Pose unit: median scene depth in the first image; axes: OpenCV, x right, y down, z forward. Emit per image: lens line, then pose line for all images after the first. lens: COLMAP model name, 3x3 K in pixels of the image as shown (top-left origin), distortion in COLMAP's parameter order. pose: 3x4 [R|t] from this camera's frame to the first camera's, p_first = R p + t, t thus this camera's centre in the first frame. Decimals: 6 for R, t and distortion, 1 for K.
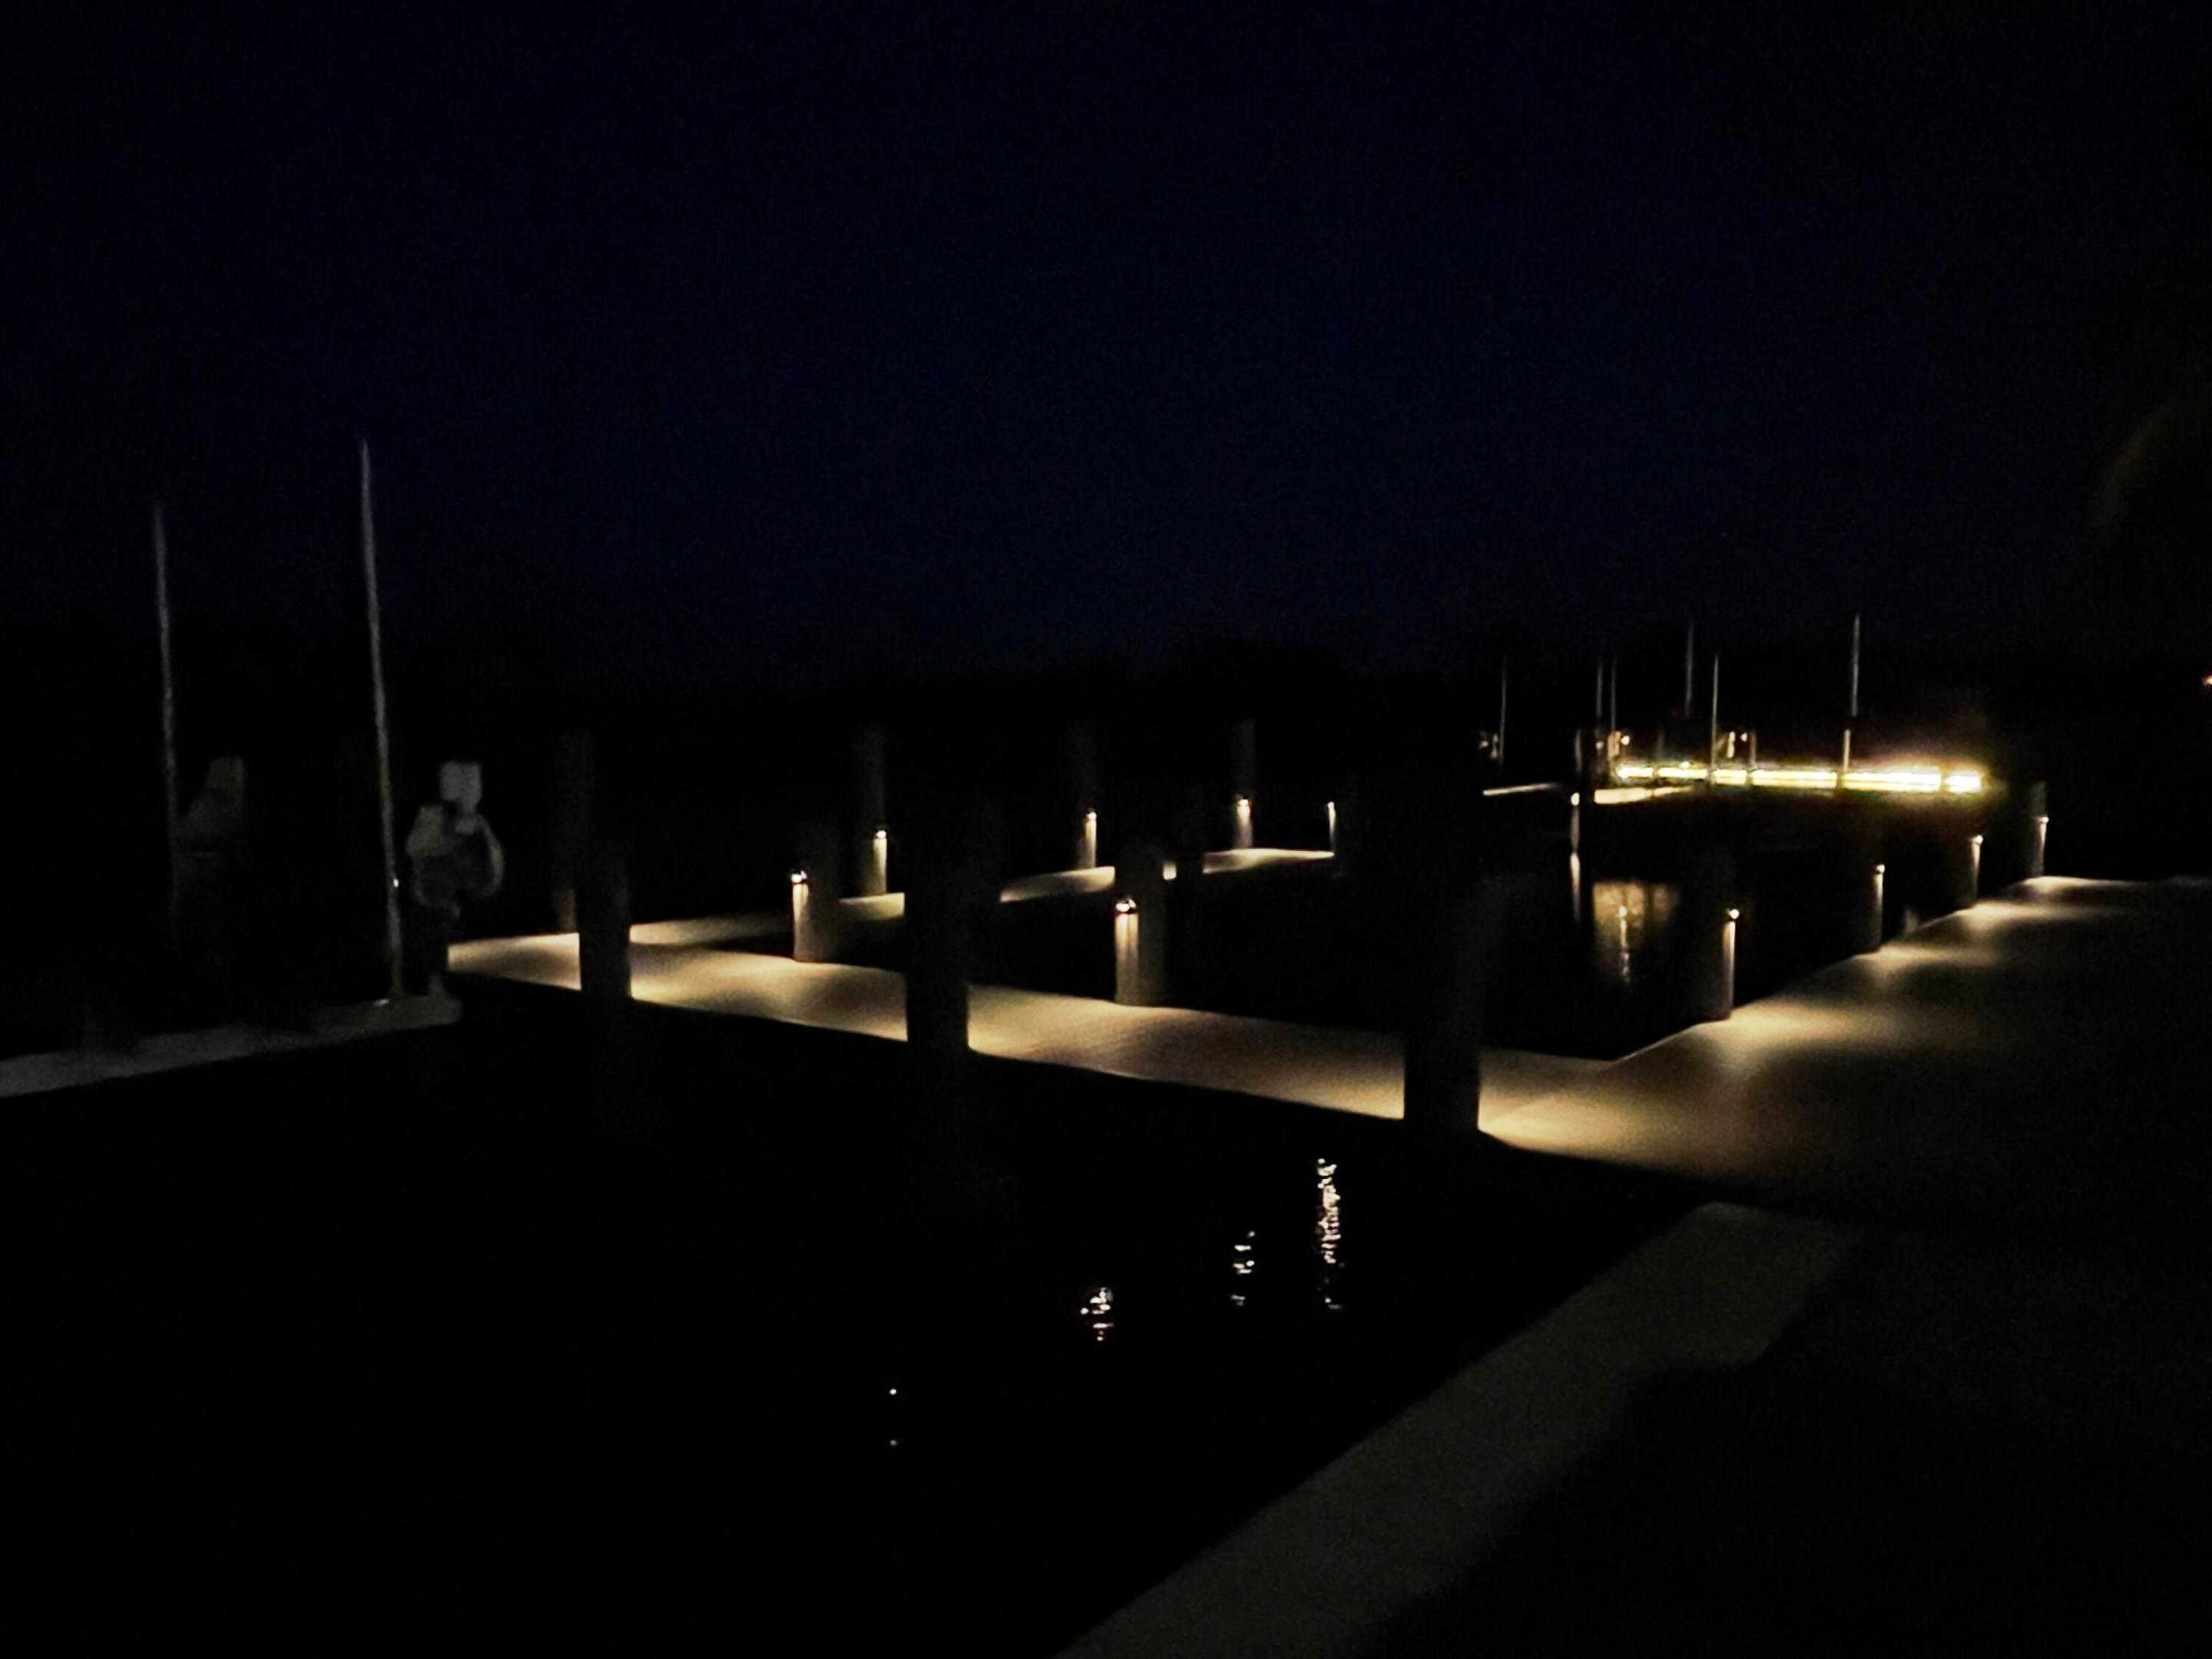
lens RADIAL K [[1656.8, 0, 1106.0], [0, 1656.8, 829.5], [0, 0, 1]] dist [0.007356, 0.001392]
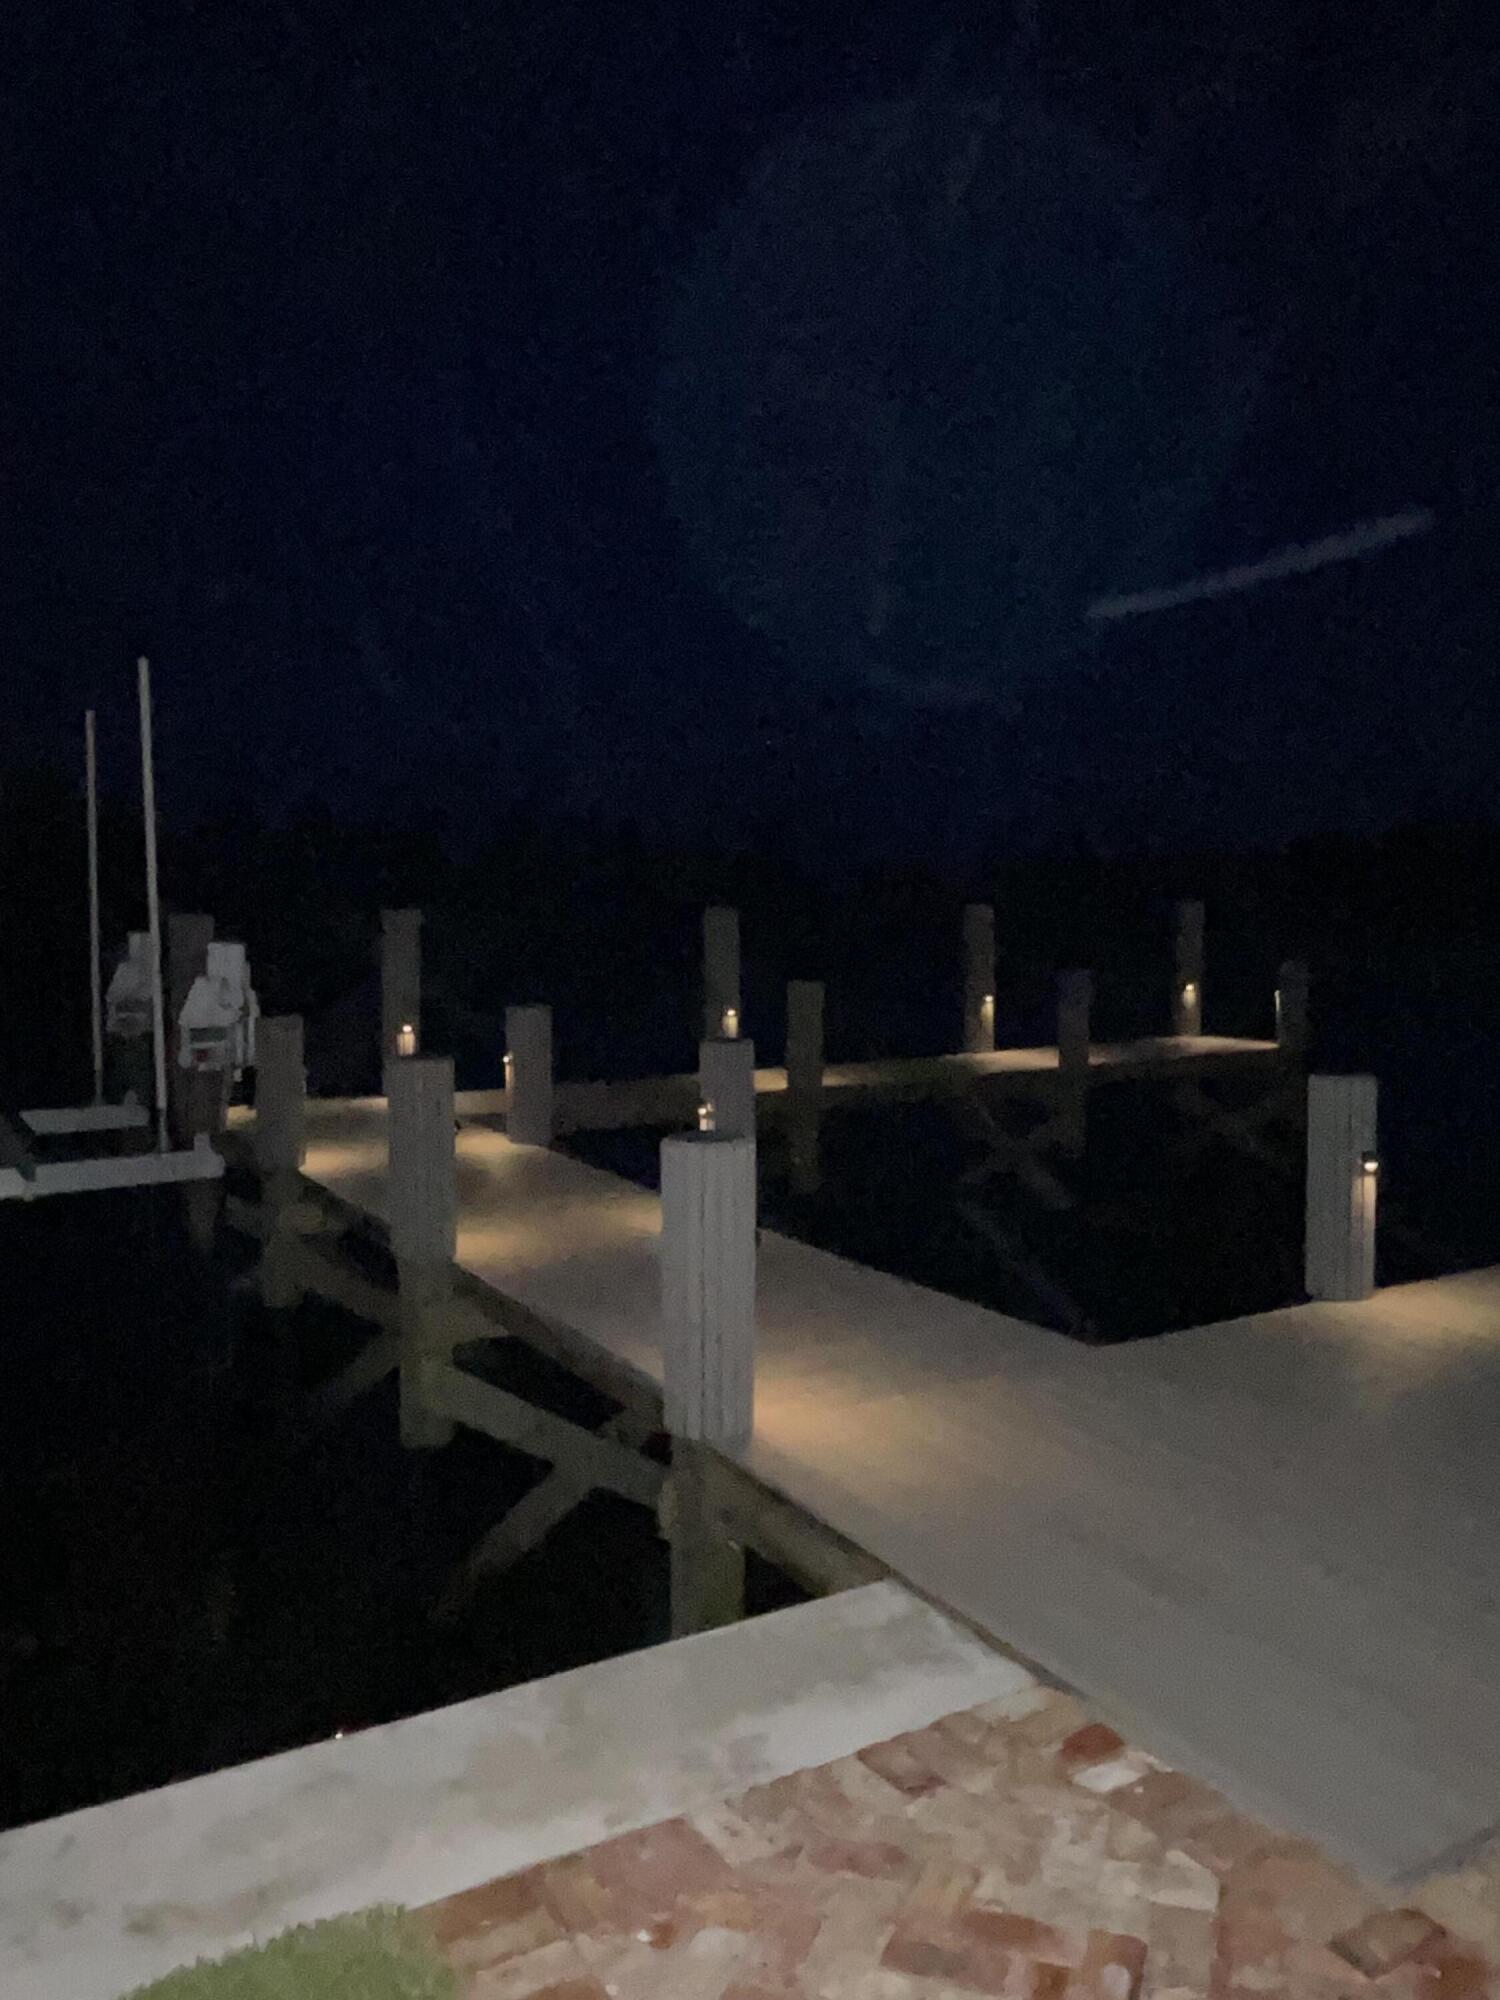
lens RADIAL K [[1498.0, 0, 745.8], [0, 1498.0, 966.3], [0, 0, 1]] dist [0.007356, 0.001392]
pose [[0.933309, 0.023170, -0.358326, 0.176328], [-0.028300, 0.999558, -0.009078, -0.015132], [0.357957, 0.018613, 0.933553, 0.111792]]
